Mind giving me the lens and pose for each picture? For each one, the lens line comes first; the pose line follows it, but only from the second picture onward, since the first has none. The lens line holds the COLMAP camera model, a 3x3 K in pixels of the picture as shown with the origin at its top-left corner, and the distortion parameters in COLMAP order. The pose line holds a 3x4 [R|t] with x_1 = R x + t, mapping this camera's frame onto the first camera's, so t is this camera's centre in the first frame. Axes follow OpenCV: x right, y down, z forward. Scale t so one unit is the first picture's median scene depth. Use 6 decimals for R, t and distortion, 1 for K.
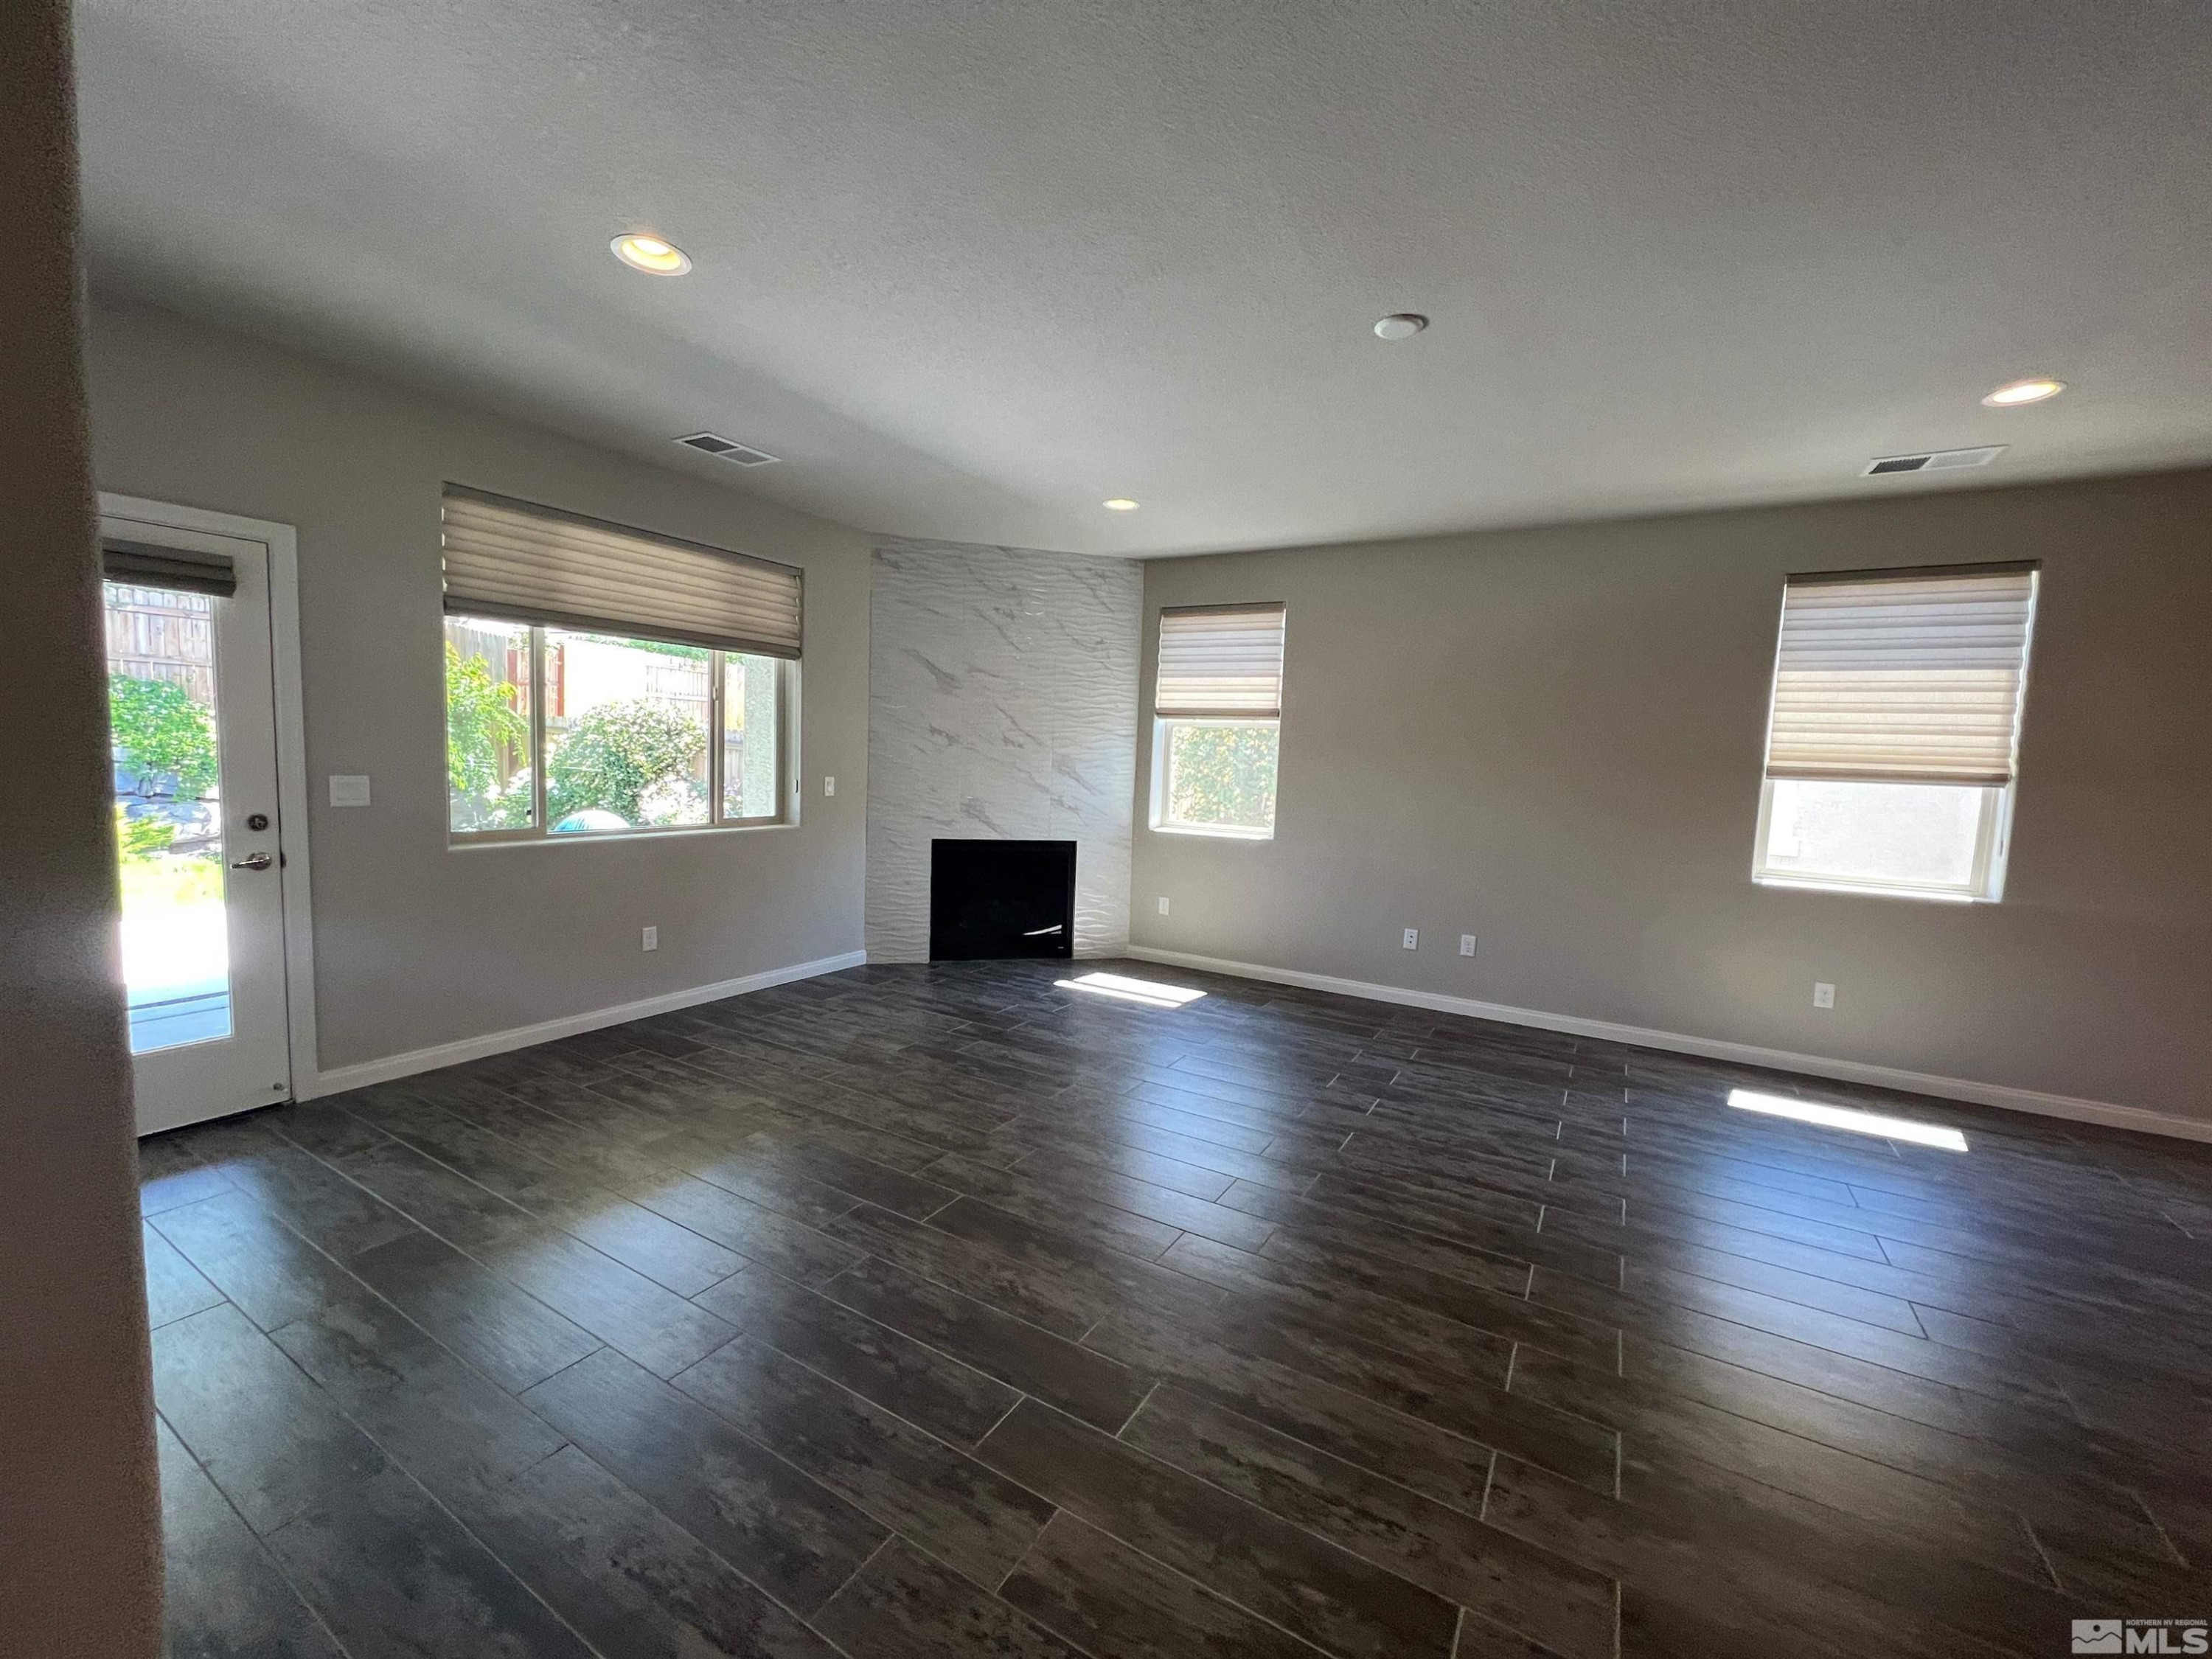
lens RADIAL K [[879.1, 0, 1105.0], [0, 879.1, 831.6], [0, 0, 1]] dist [-0.001089, -0.000499]
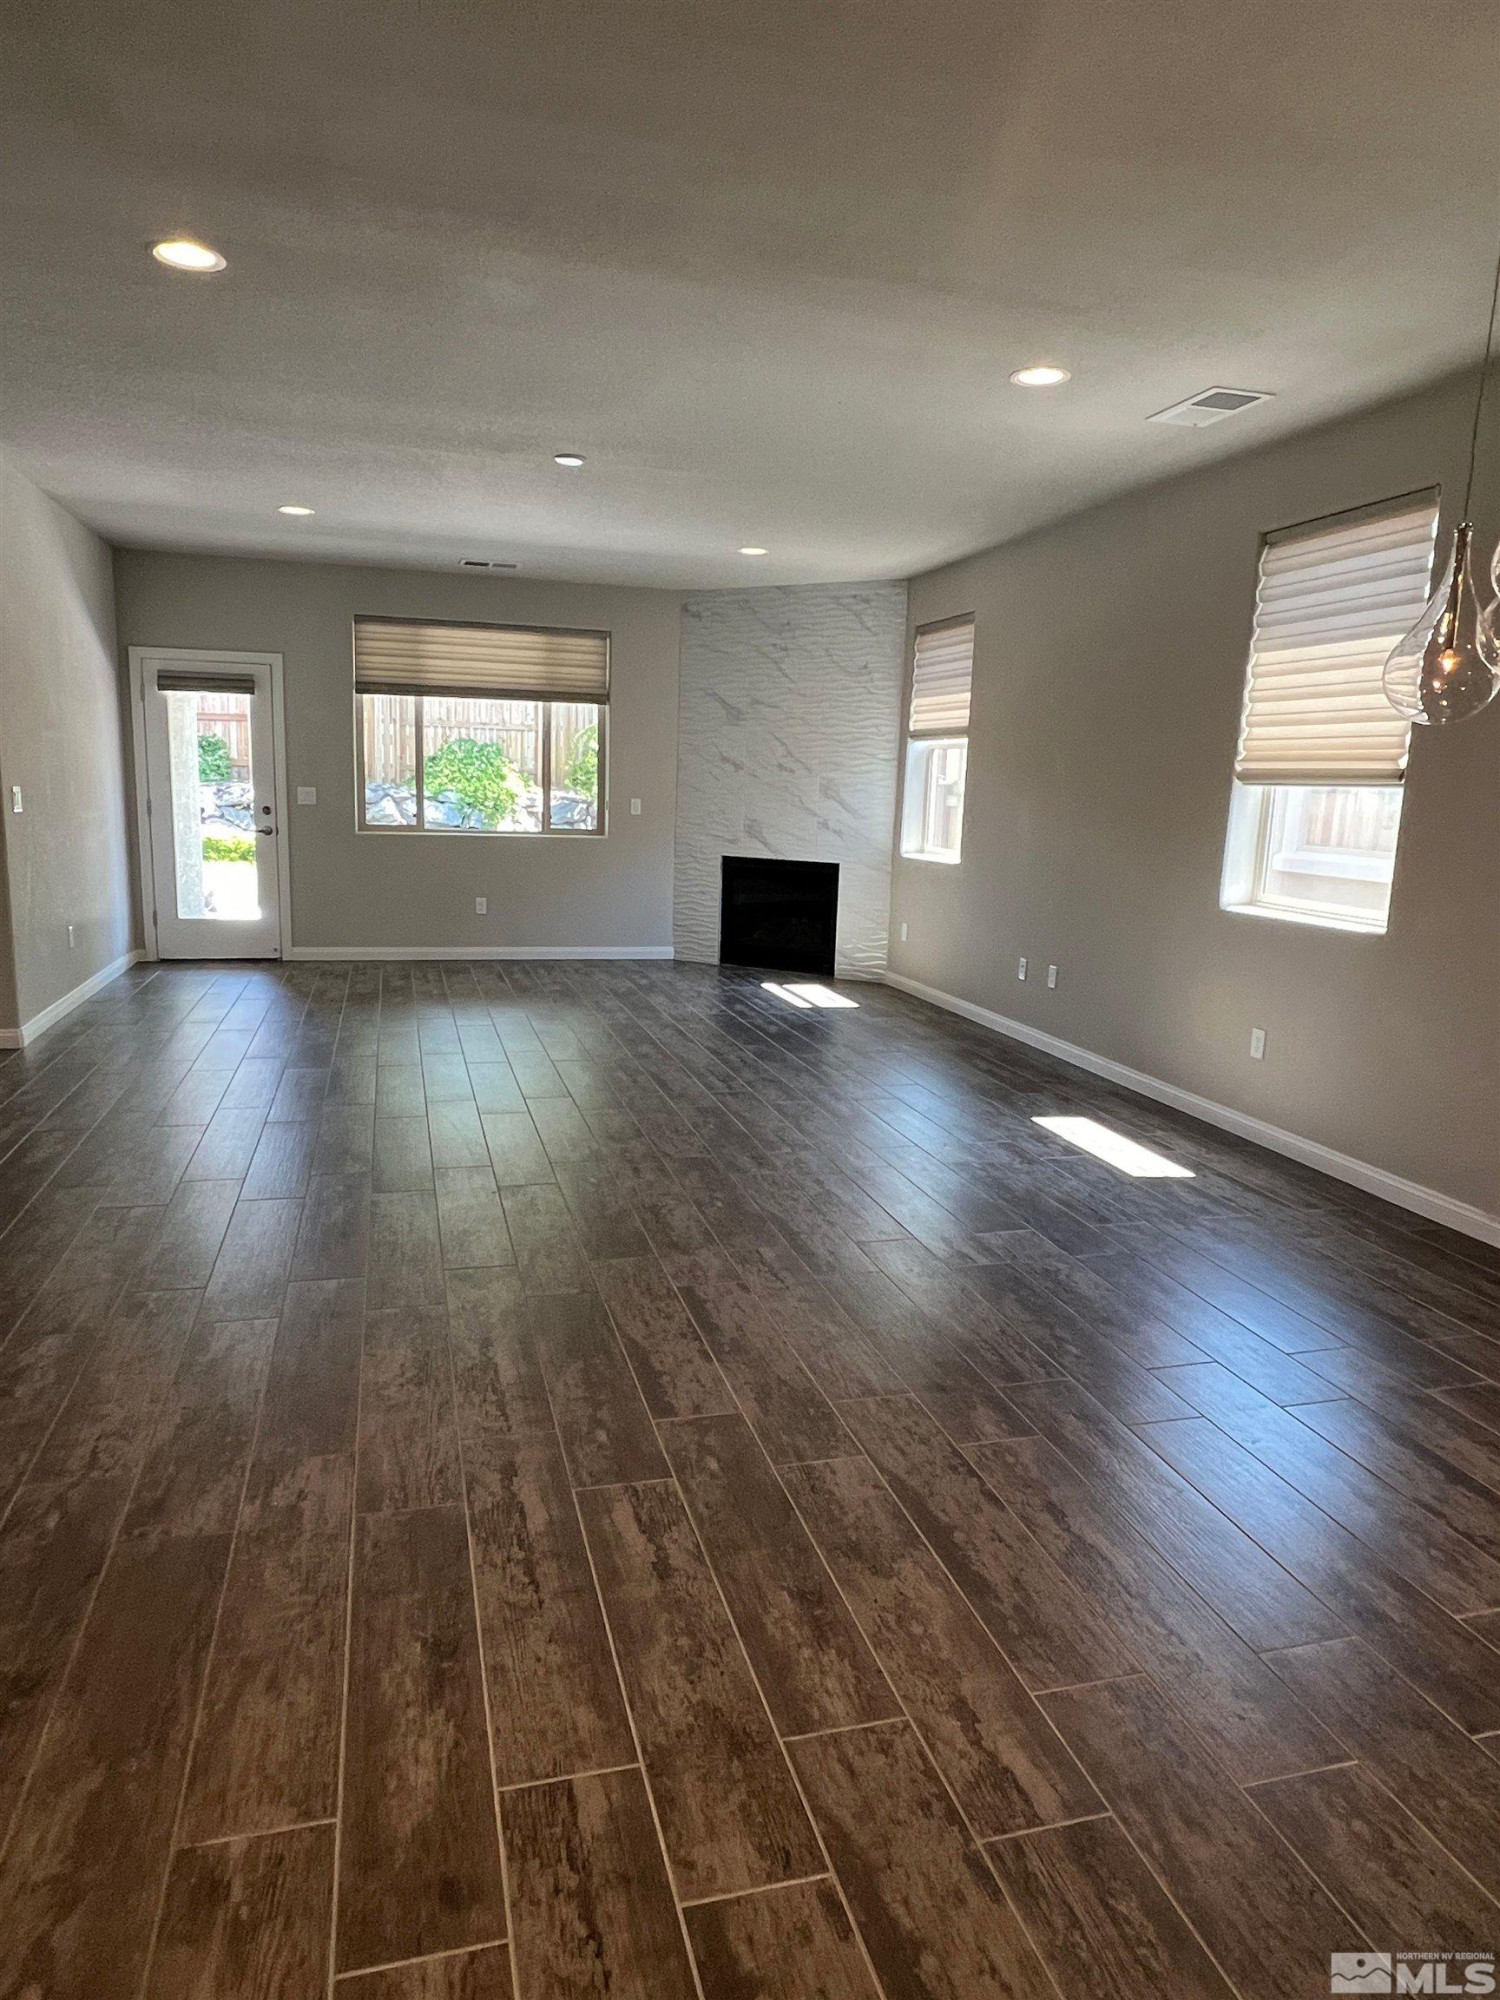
lens RADIAL K [[1248.3, 0, 749.2], [0, 1248.3, 1000.1], [0, 0, 1]] dist [0.005294, 0.000607]
pose [[0.718390, 0.105526, -0.687590, 1.015682], [-0.067415, 0.994336, 0.082168, 0.063099], [0.692366, -0.012675, 0.721435, -0.153337]]
